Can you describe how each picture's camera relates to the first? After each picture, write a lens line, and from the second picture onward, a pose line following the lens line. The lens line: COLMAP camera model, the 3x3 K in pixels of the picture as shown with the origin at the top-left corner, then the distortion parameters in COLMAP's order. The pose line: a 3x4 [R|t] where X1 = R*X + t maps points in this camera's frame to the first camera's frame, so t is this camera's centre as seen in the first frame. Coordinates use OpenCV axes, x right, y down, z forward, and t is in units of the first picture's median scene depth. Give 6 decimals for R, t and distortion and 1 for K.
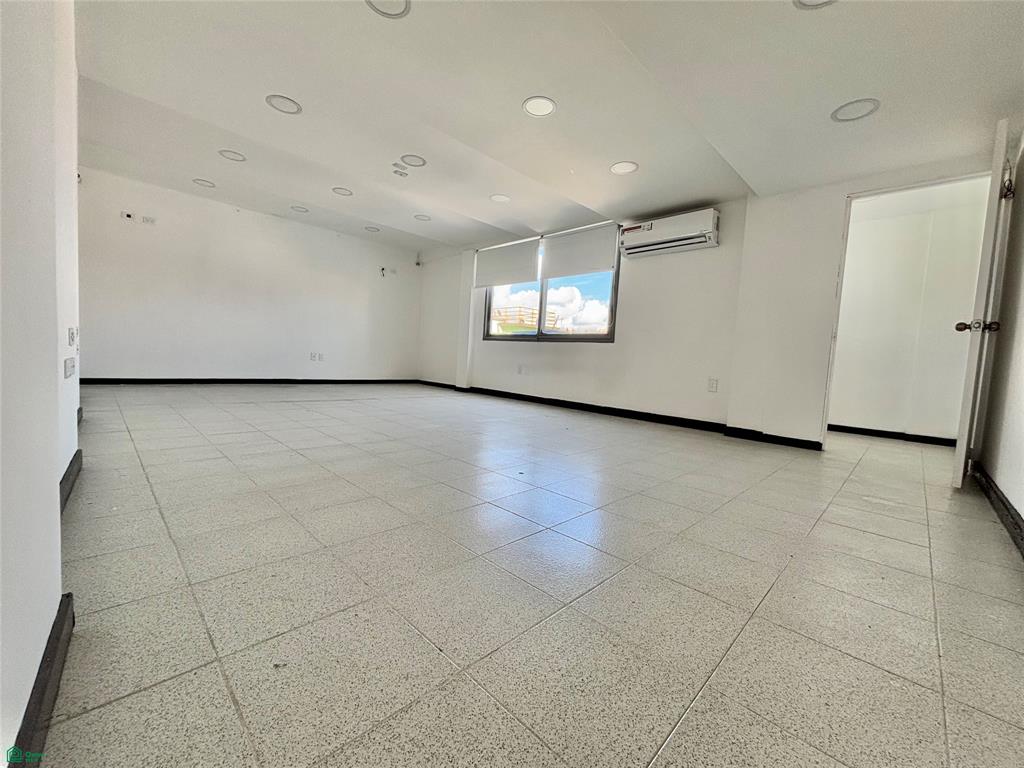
lens RADIAL K [[412.5, 0, 514.1], [0, 412.5, 383.5], [0, 0, 1]] dist [-0.000307, 0.000099]
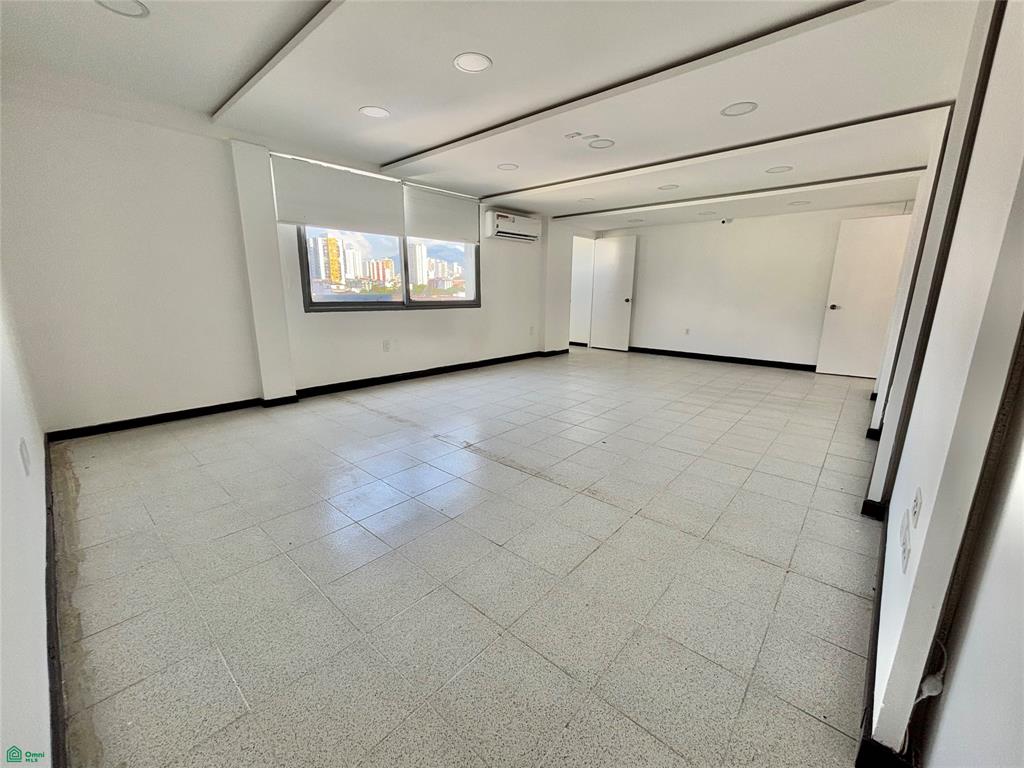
lens RADIAL K [[412.5, 0, 514.1], [0, 412.5, 383.5], [0, 0, 1]] dist [-0.000307, 0.000099]
pose [[-0.049341, -0.273124, 0.960713, -0.967291], [0.053333, 0.959792, 0.275601, -0.209602], [-0.997357, 0.064836, -0.032791, 0.944602]]
